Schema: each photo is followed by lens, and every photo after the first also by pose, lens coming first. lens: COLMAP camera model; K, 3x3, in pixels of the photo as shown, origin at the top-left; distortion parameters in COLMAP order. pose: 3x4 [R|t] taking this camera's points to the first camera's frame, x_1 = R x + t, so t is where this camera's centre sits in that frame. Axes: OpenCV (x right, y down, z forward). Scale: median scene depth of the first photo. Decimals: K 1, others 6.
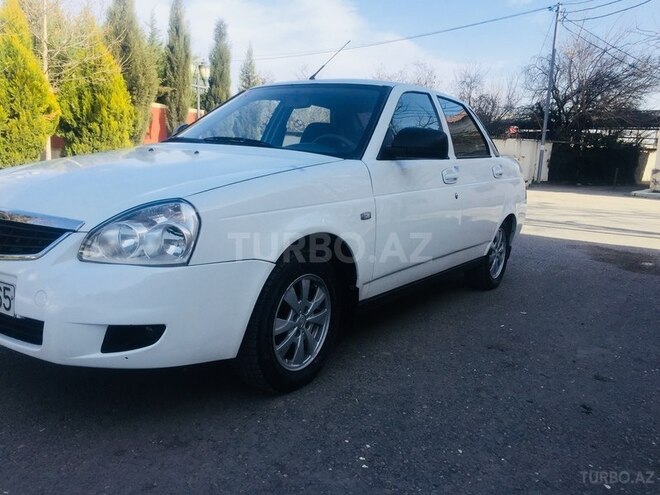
lens RADIAL K [[562.1, 0, 327.1], [0, 562.1, 247.7], [0, 0, 1]] dist [0.092993, -0.124691]
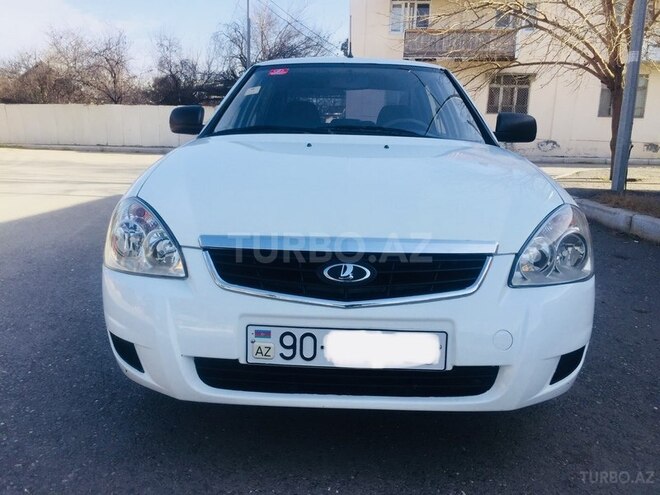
lens RADIAL K [[562.1, 0, 327.1], [0, 562.1, 247.7], [0, 0, 1]] dist [0.092993, -0.124691]
pose [[0.842917, -0.135904, 0.520596, -0.081209], [0.104471, 0.990500, 0.089423, -0.010445], [-0.527803, -0.020989, 0.849107, 0.031106]]
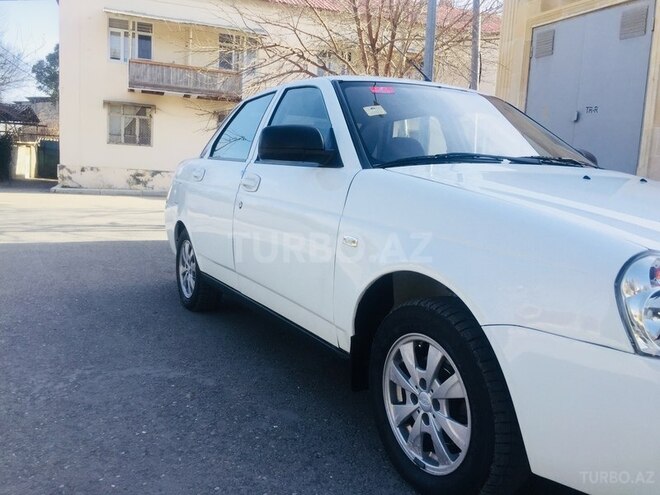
lens RADIAL K [[562.1, 0, 327.1], [0, 562.1, 247.7], [0, 0, 1]] dist [0.092993, -0.124691]
pose [[0.449962, -0.137965, 0.882327, -0.118367], [0.125883, 0.987929, 0.090281, -0.020896], [-0.884131, 0.070447, 0.461897, 0.105736]]
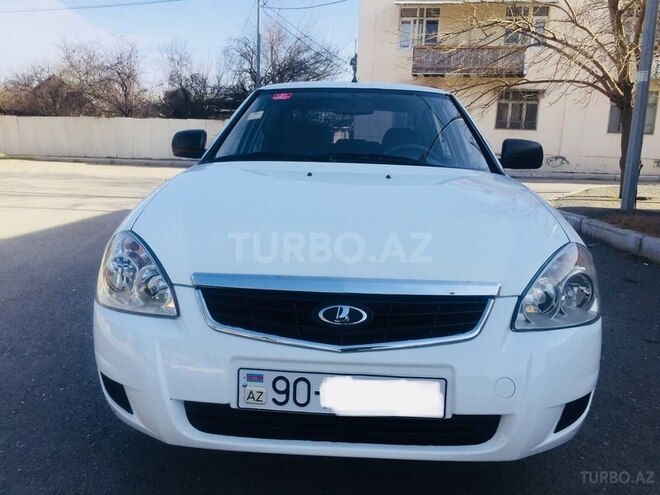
lens RADIAL K [[562.1, 0, 327.1], [0, 562.1, 247.7], [0, 0, 1]] dist [0.092993, -0.124691]
pose [[0.851274, -0.115963, 0.511747, -0.078817], [0.095290, 0.993222, 0.066555, -0.013114], [-0.515996, -0.007892, 0.856555, 0.032088]]
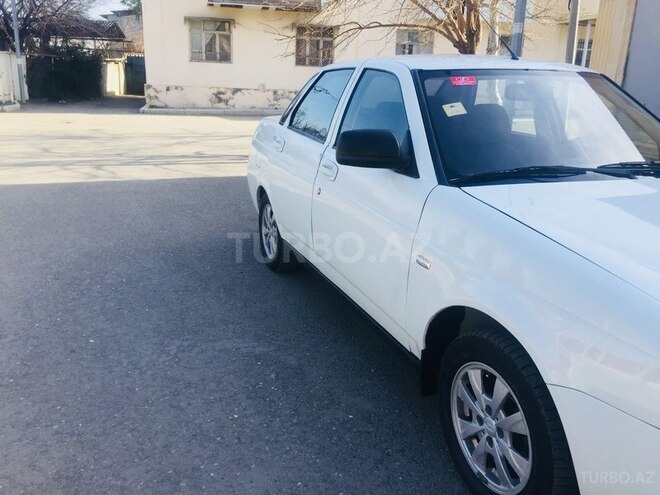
lens RADIAL K [[562.1, 0, 327.1], [0, 562.1, 247.7], [0, 0, 1]] dist [0.092993, -0.124691]
pose [[0.568378, -0.264949, 0.778941, -0.118083], [0.138020, 0.964020, 0.227191, -0.036144], [-0.811108, -0.021621, 0.584496, 0.102973]]
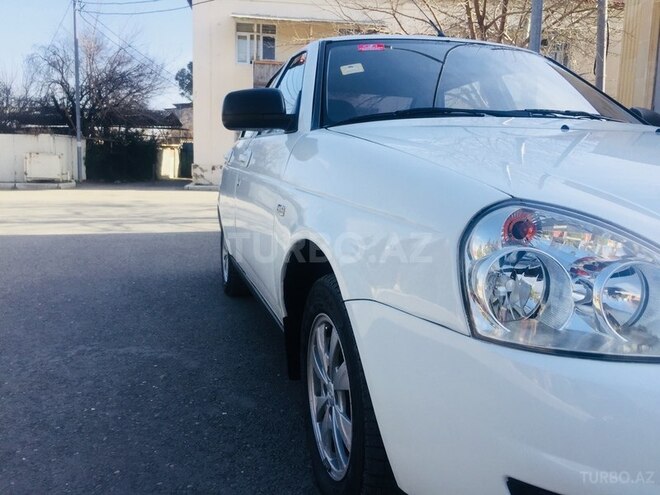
lens RADIAL K [[564.2, 0, 328.0], [0, 564.2, 247.1], [0, 0, 1]] dist [0.087846, -0.120547]
pose [[0.641315, -0.140203, 0.754359, -0.098004], [0.139061, 0.988120, 0.065427, -0.013845], [-0.754571, 0.062943, 0.653193, 0.089740]]
